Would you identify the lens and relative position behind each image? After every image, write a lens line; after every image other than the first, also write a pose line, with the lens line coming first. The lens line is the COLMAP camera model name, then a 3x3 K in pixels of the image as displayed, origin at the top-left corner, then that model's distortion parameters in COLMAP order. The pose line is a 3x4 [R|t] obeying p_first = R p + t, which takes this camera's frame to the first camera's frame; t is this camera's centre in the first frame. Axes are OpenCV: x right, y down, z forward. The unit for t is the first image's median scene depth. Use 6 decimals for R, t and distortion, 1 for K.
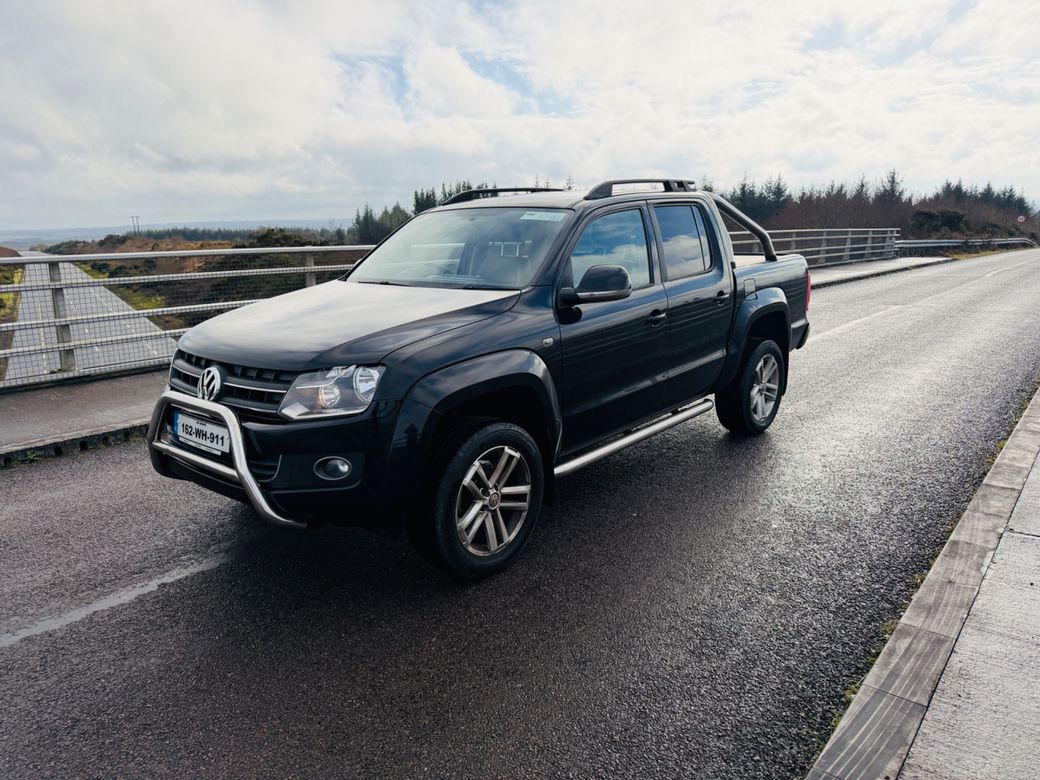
lens RADIAL K [[743.6, 0, 515.5], [0, 743.6, 400.0], [0, 0, 1]] dist [0.030777, -0.043384]
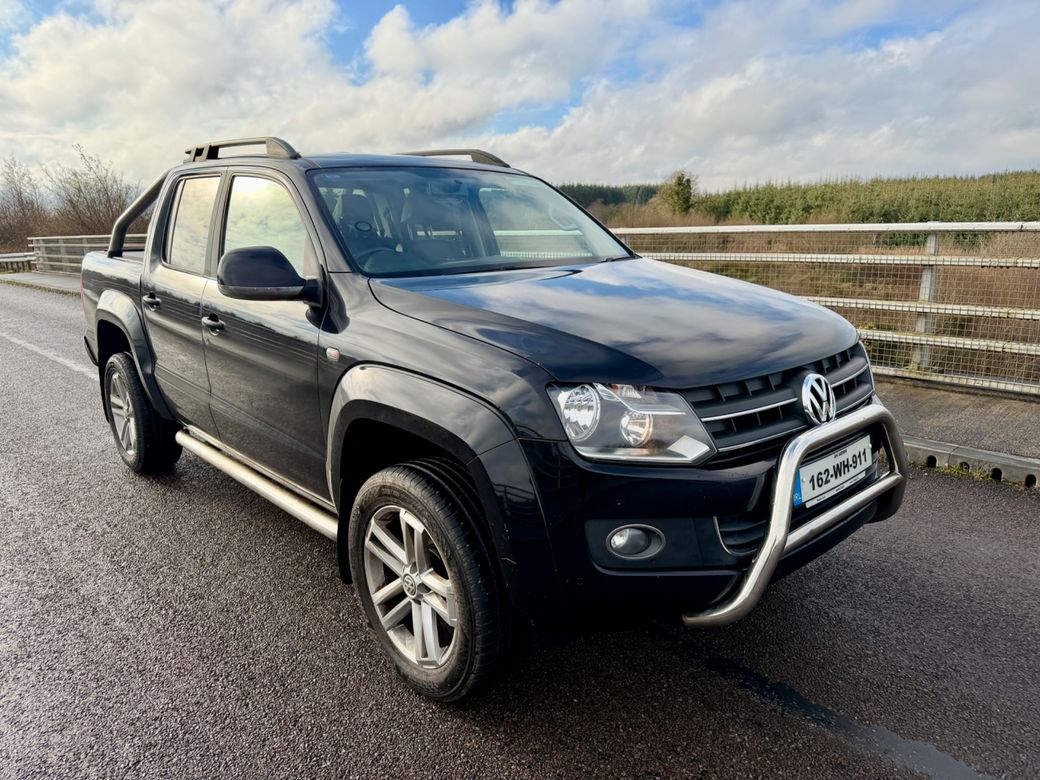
lens RADIAL K [[743.6, 0, 520.9], [0, 743.6, 400.6], [0, 0, 1]] dist [0.030777, -0.043384]
pose [[0.122058, -0.214227, 0.969128, -1.022956], [0.235077, 0.954886, 0.181471, -0.191149], [-0.964282, 0.205669, 0.166911, 1.068181]]
